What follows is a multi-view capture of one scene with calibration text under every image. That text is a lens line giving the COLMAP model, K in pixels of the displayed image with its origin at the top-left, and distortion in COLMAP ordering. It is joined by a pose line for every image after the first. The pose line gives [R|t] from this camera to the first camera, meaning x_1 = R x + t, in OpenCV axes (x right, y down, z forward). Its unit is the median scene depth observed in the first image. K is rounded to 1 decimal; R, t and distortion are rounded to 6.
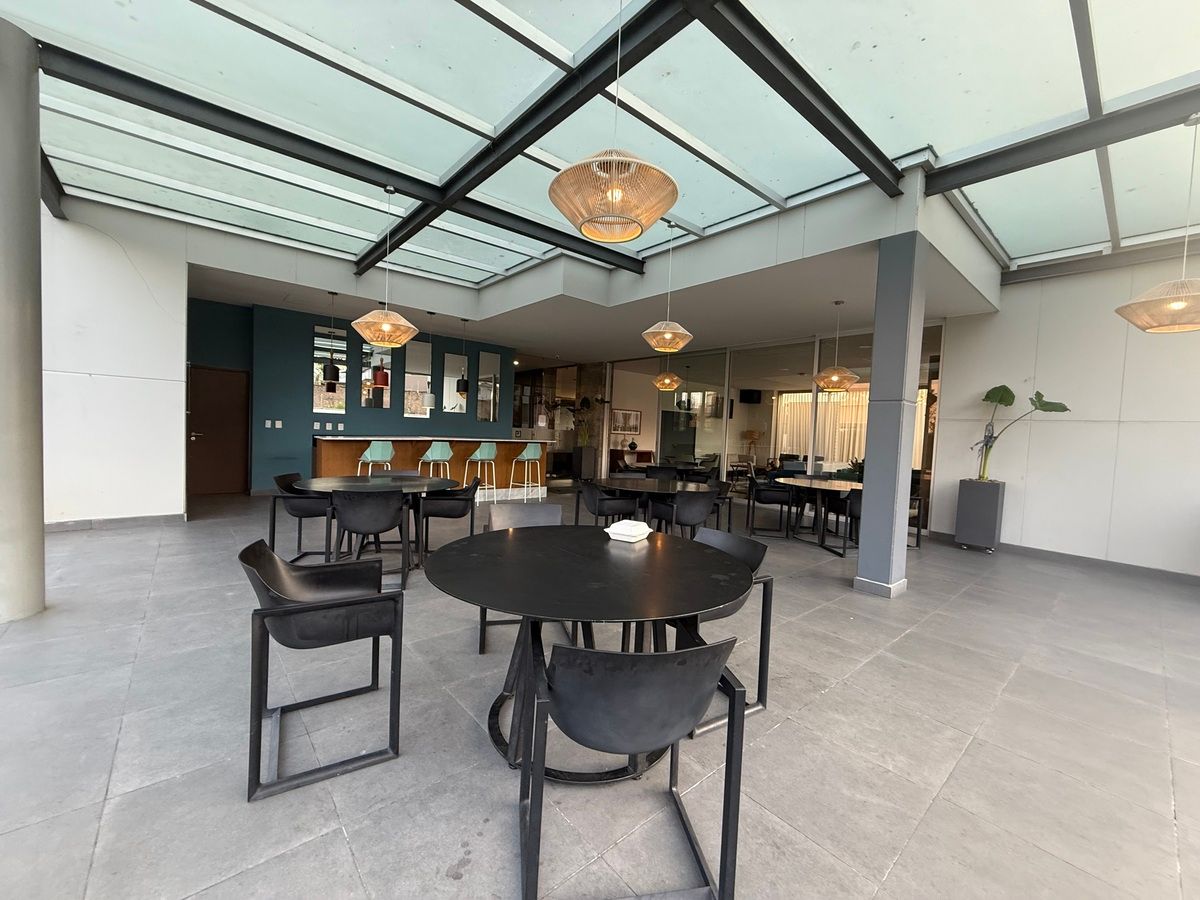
lens RADIAL K [[473.5, 0, 597.2], [0, 473.5, 452.1], [0, 0, 1]] dist [-0.000253, -0.003192]
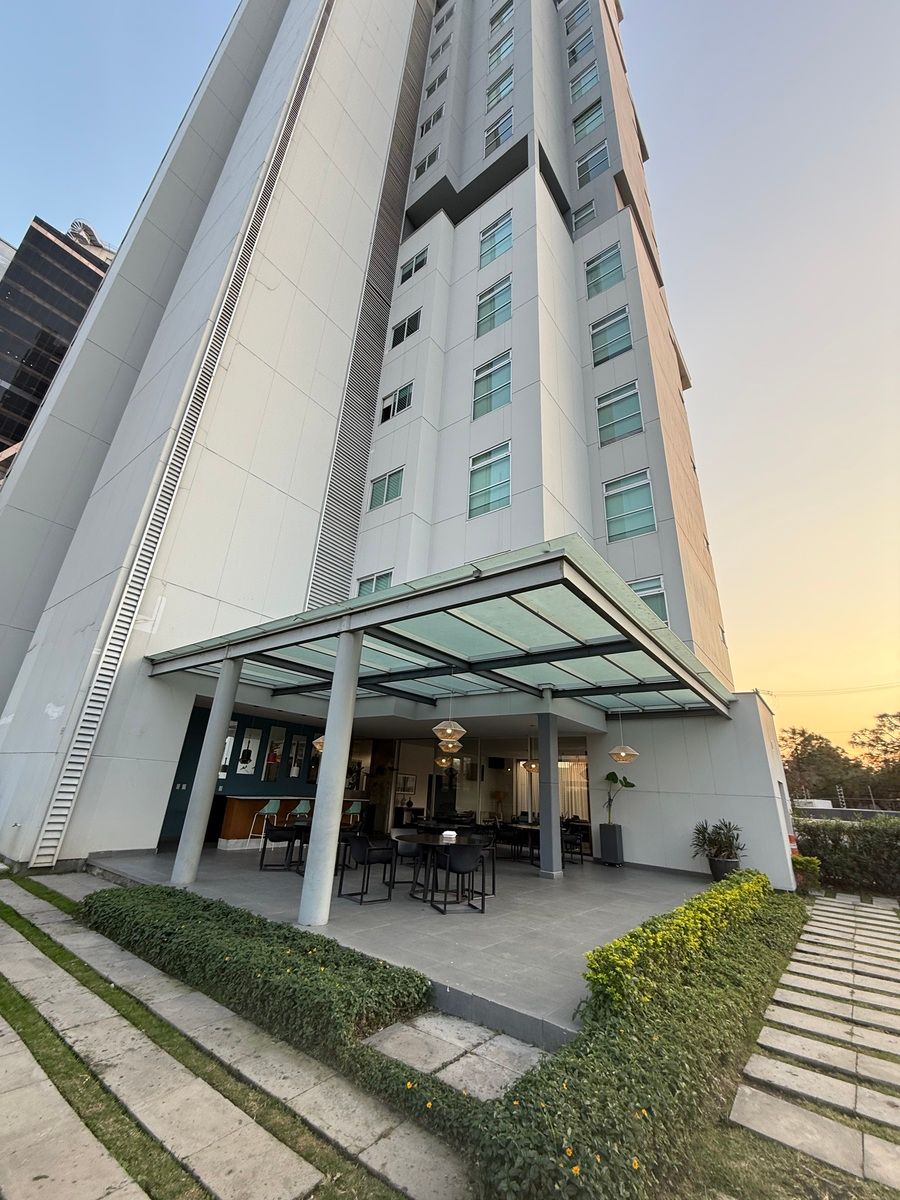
lens RADIAL K [[473.5, 0, 450.0], [0, 473.5, 600.0], [0, 0, 1]] dist [-0.000253, -0.003192]
pose [[0.978085, 0.085493, 0.189842, -0.133383], [-0.000689, 0.913130, -0.407667, 0.006469], [-0.208203, 0.398602, 0.893179, -0.484575]]
